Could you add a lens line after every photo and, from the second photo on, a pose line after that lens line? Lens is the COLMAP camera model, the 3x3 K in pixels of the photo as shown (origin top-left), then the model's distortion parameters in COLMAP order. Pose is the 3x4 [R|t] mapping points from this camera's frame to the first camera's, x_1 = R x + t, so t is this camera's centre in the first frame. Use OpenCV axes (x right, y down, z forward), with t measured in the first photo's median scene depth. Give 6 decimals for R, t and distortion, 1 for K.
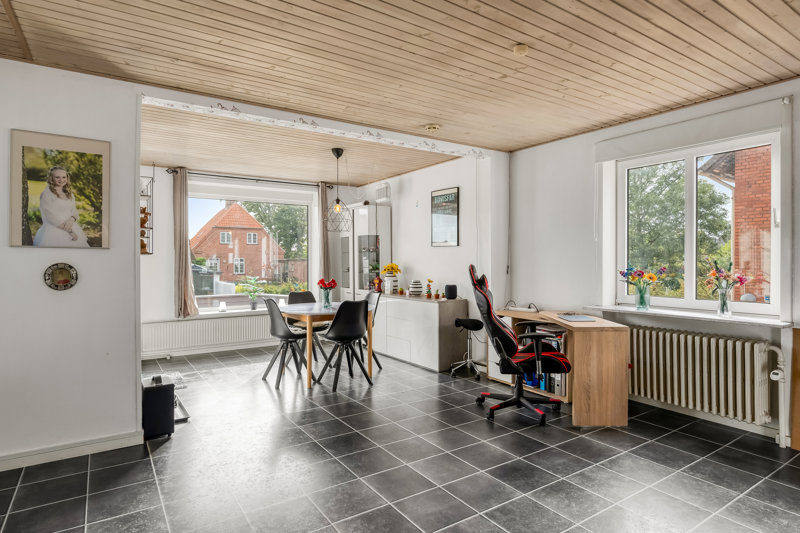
lens RADIAL K [[445.7, 0, 400.0], [0, 445.7, 266.5], [0, 0, 1]] dist [-0.001075, -0.000104]
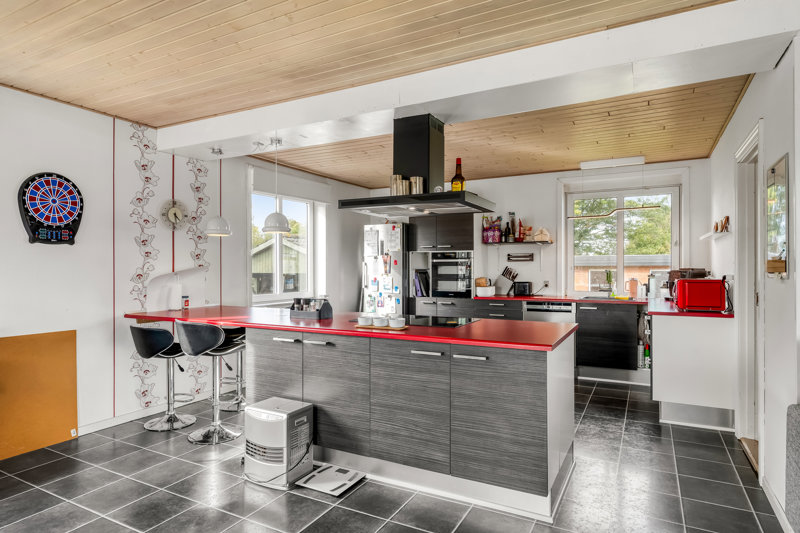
lens RADIAL K [[464.8, 0, 400.0], [0, 464.8, 266.5], [0, 0, 1]] dist [0.000311, 0.000175]
pose [[-0.473157, 0.003407, 0.880972, -0.416046], [0.016686, 0.999848, 0.005096, -0.008916], [-0.880820, 0.017111, -0.473142, 0.666107]]
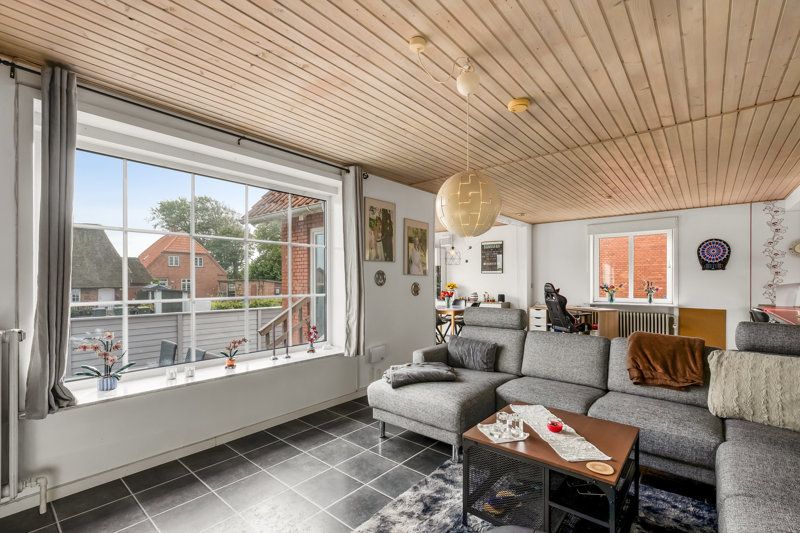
lens RADIAL K [[359.6, 0, 403.6], [0, 359.6, 281.0], [0, 0, 1]] dist [0.000808, 0.000051]
pose [[0.959611, -0.000485, 0.281329, -1.212460], [0.004417, 0.999901, -0.013342, 0.006363], [-0.281295, 0.014046, 0.959519, -0.541334]]
